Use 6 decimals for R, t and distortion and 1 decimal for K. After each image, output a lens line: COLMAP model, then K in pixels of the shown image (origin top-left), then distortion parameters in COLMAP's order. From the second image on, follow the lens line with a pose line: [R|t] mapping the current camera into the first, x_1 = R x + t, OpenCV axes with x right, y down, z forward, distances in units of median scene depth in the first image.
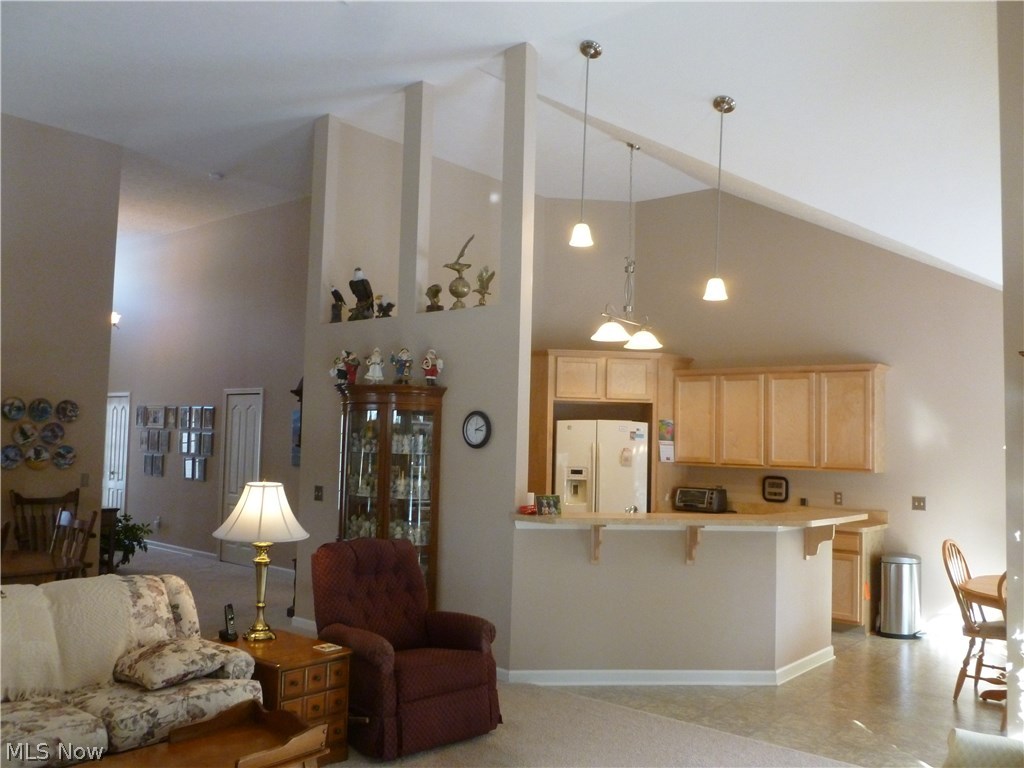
lens RADIAL K [[872.3, 0, 505.5], [0, 872.3, 384.2], [0, 0, 1]] dist [-0.049264, 0.057861]
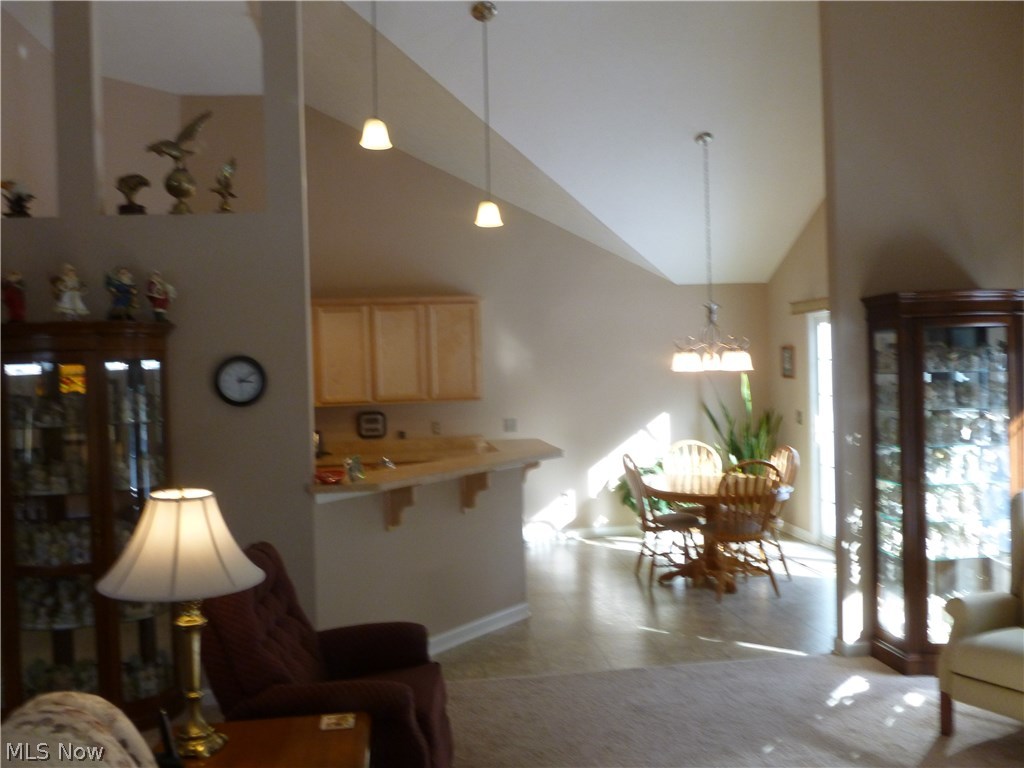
lens RADIAL K [[872.3, 0, 505.5], [0, 872.3, 384.2], [0, 0, 1]] dist [-0.049264, 0.057861]
pose [[0.677763, -0.061623, 0.732694, -0.301418], [0.001552, 0.996600, 0.082383, -0.004089], [-0.735279, -0.054699, 0.675554, 0.241860]]
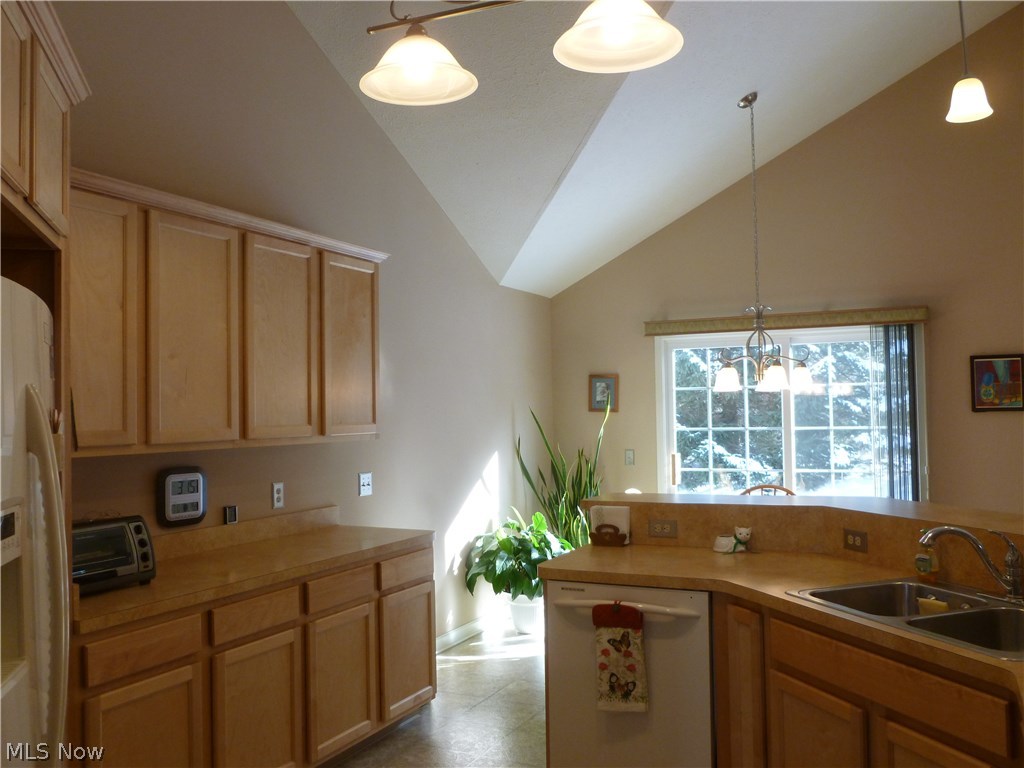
lens RADIAL K [[872.3, 0, 505.5], [0, 872.3, 384.2], [0, 0, 1]] dist [-0.049264, 0.057861]
pose [[-0.238719, 0.000194, 0.971089, -0.153968], [-0.059651, 0.998109, -0.014864, 0.062729], [-0.969255, -0.061475, -0.238256, 0.968165]]
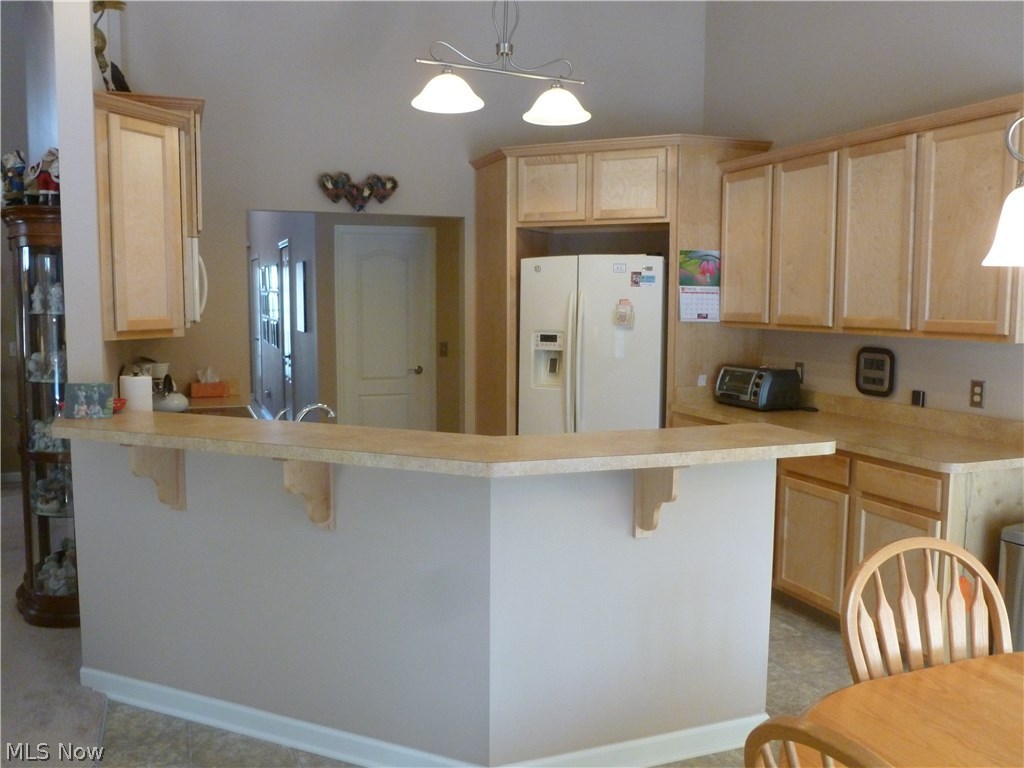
lens RADIAL K [[872.3, 0, 505.5], [0, 872.3, 384.2], [0, 0, 1]] dist [-0.049264, 0.057861]
pose [[0.879326, 0.024756, -0.475577, 0.371254], [0.049379, 0.988525, 0.142757, 0.042394], [0.473654, -0.149013, 0.868013, 0.439569]]
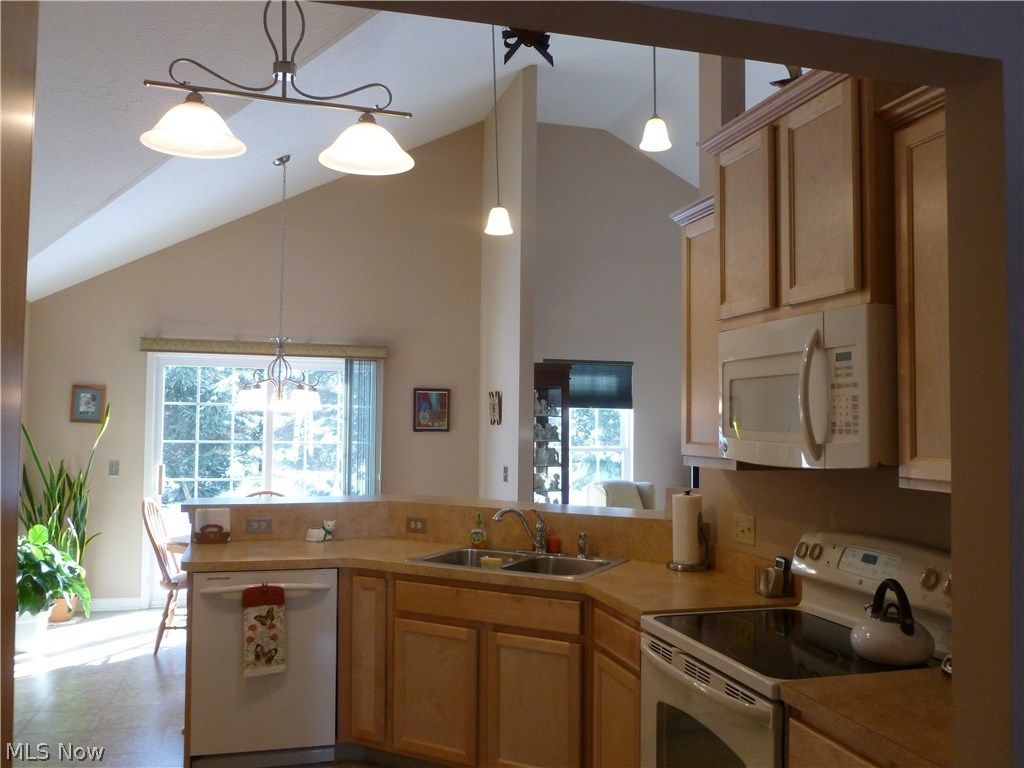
lens RADIAL K [[872.3, 0, 505.5], [0, 872.3, 384.2], [0, 0, 1]] dist [-0.049264, 0.057861]
pose [[-0.828099, -0.018323, 0.560282, -0.157182], [-0.079185, 0.993267, -0.084554, 0.072777], [-0.554961, -0.114385, -0.823975, 1.141701]]
